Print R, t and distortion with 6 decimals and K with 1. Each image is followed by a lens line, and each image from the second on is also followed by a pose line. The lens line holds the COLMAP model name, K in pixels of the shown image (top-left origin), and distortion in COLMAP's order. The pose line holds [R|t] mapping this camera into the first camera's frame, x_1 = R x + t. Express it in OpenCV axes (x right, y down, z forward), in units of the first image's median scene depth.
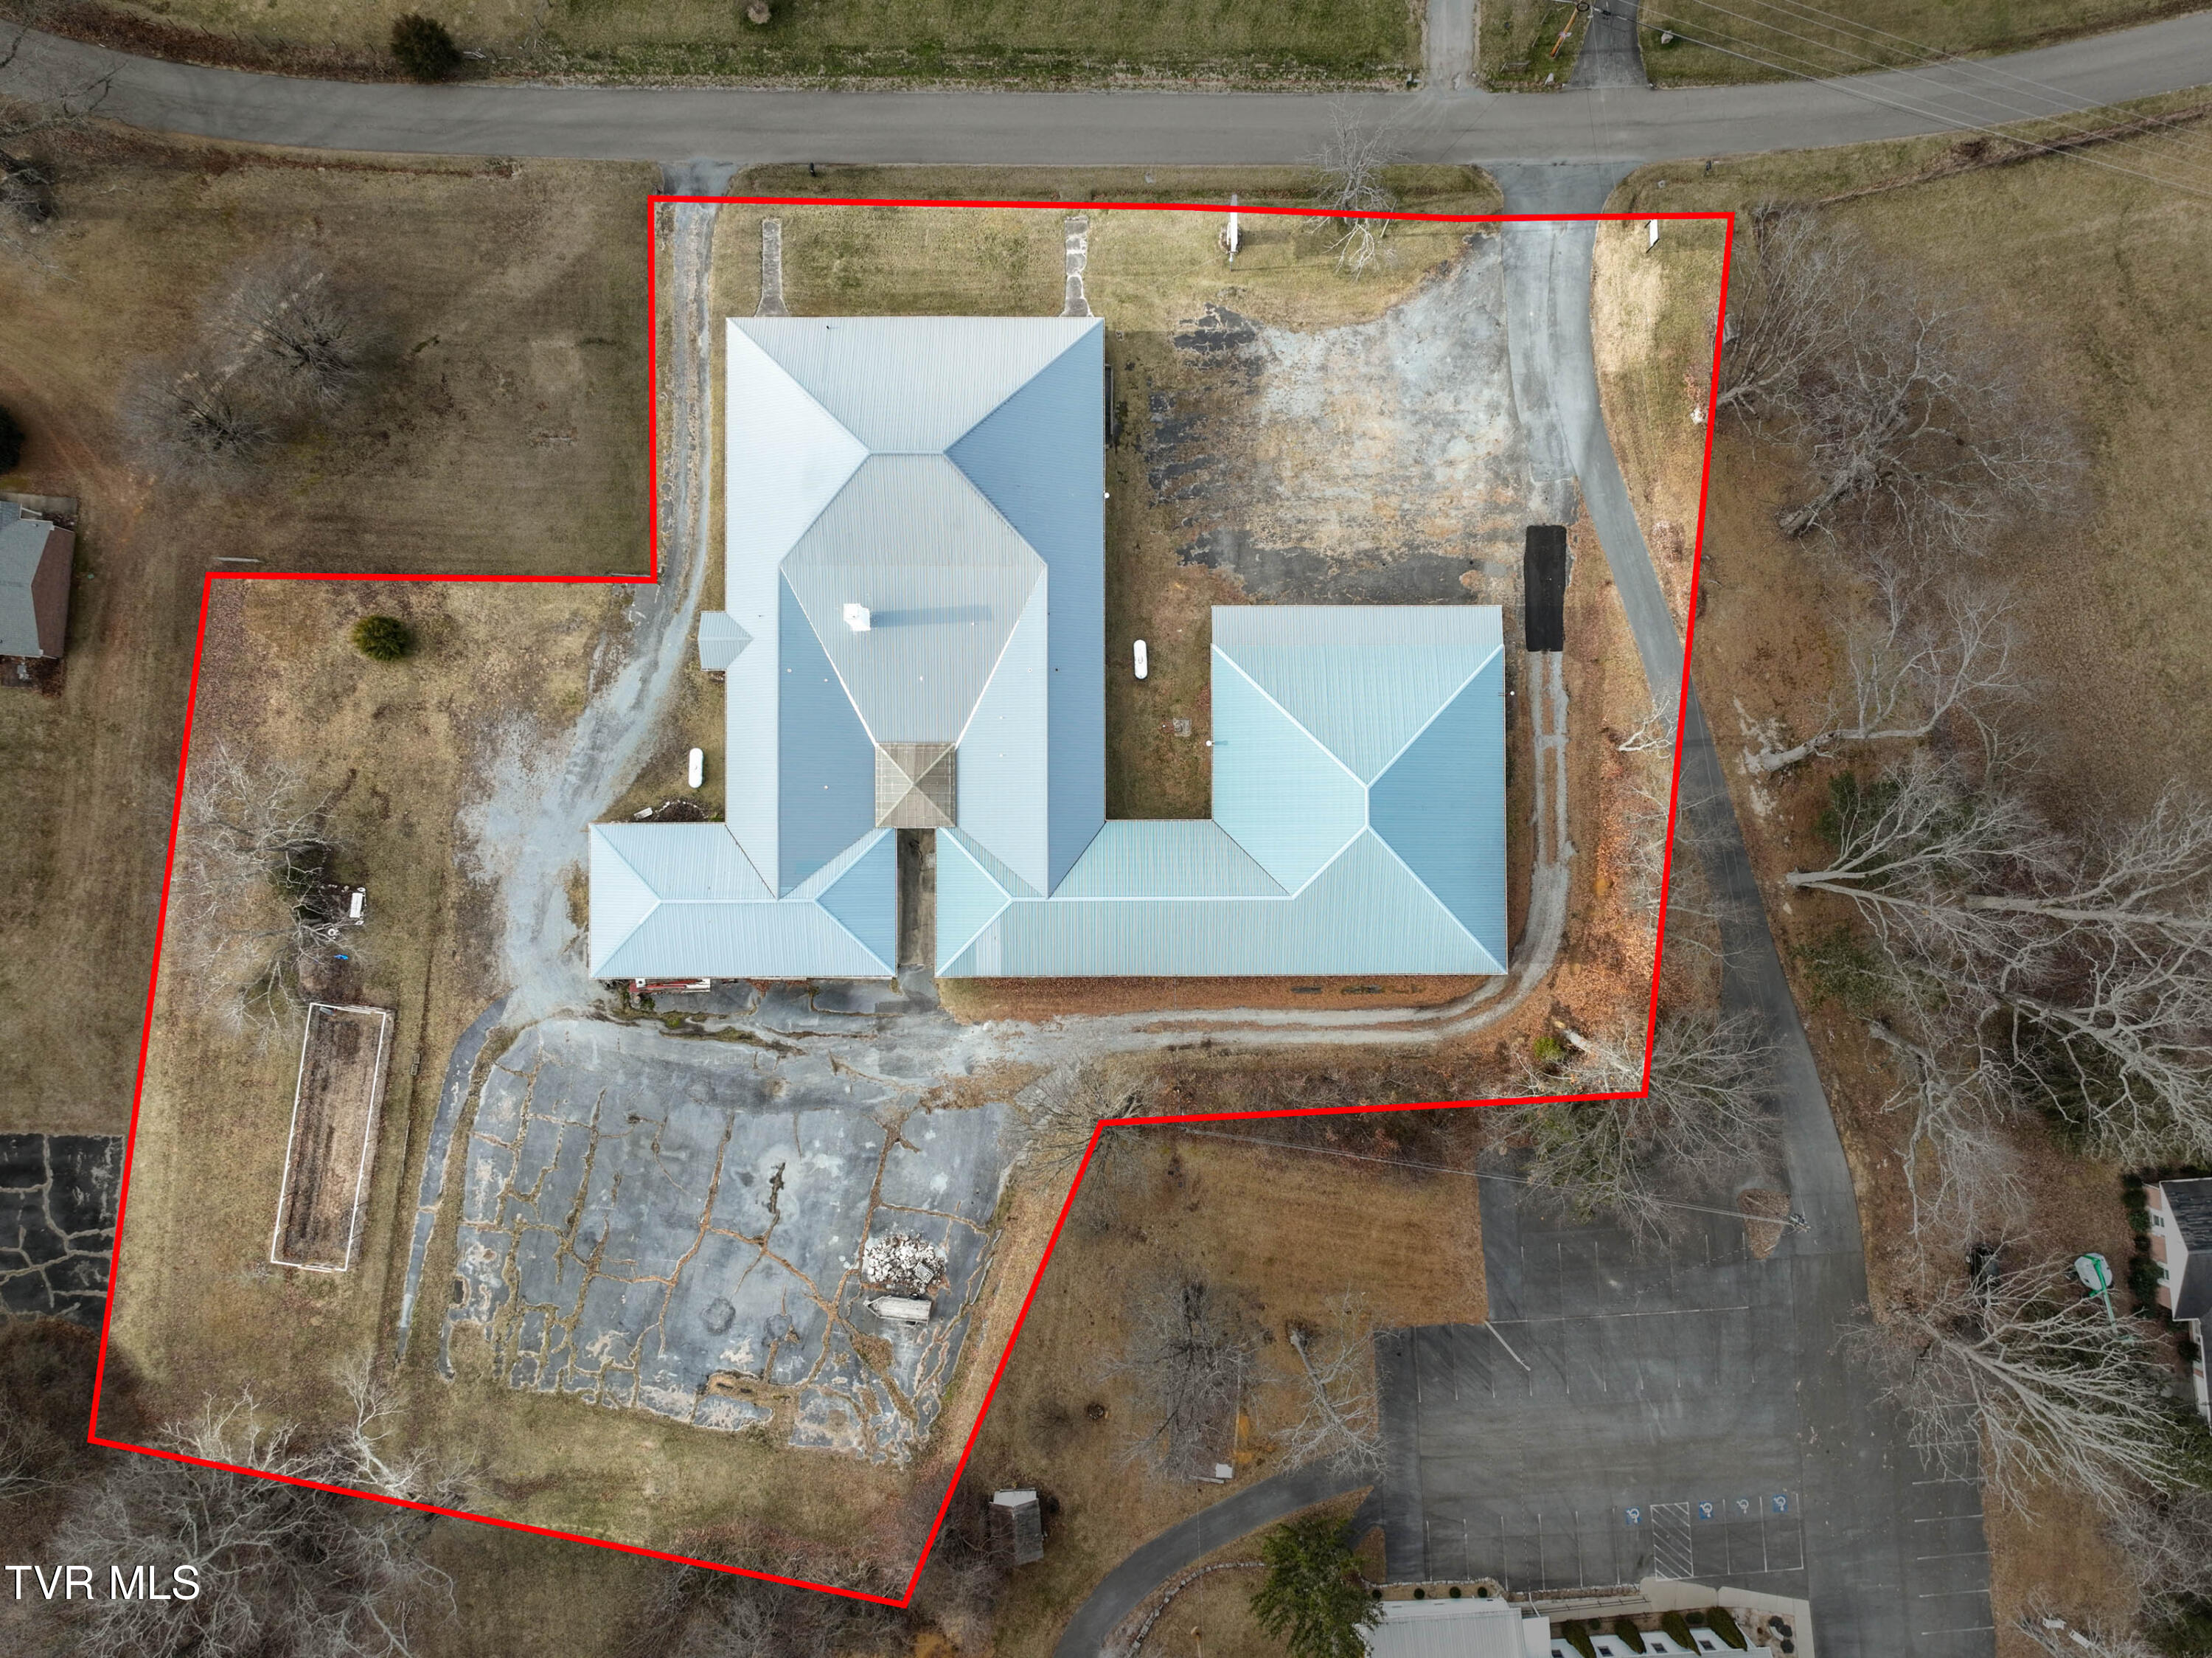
lens RADIAL K [[1548.2, 0, 1106.0], [0, 1548.2, 829.0], [0, 0, 1]] dist [0.004819, 0.001272]
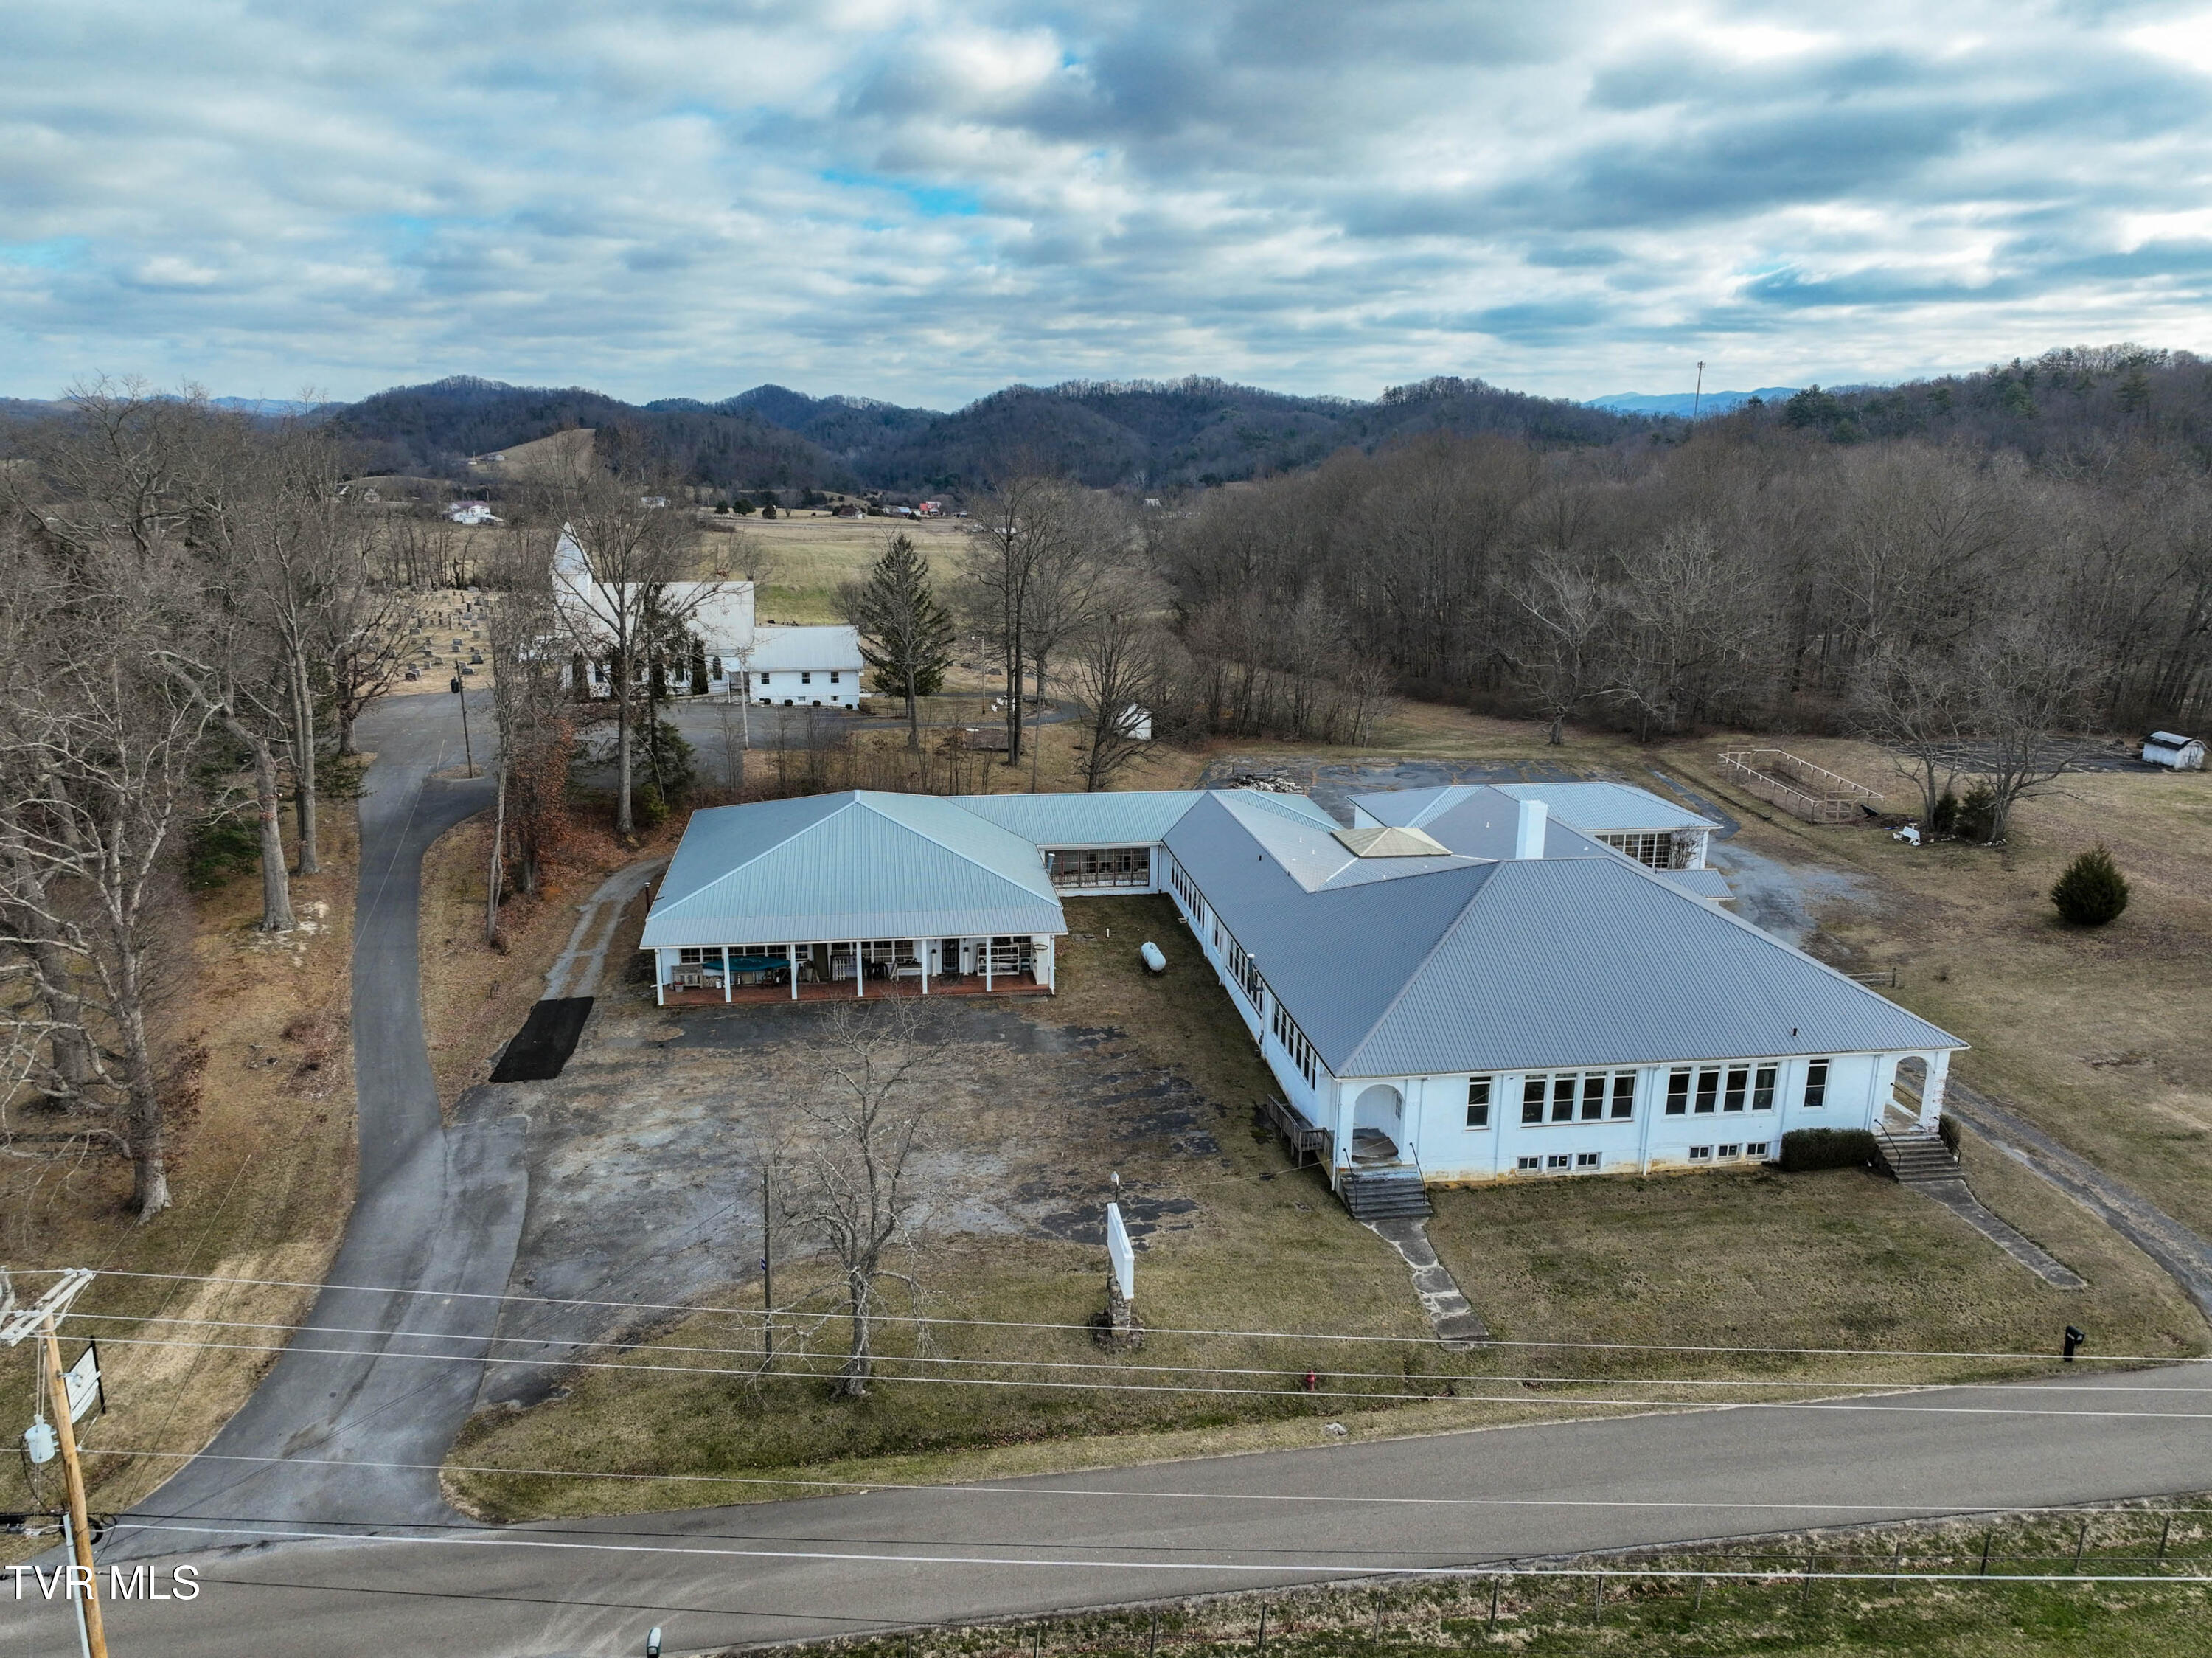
lens RADIAL K [[1548.1, 0, 1115.5], [0, 1548.1, 819.5], [0, 0, 1]] dist [0.017362, -0.003180]
pose [[-0.987784, 0.012165, -0.155355, 0.150482], [-0.154006, -0.228325, 0.961327, -0.783268], [-0.023777, 0.973509, 0.227410, 0.762187]]
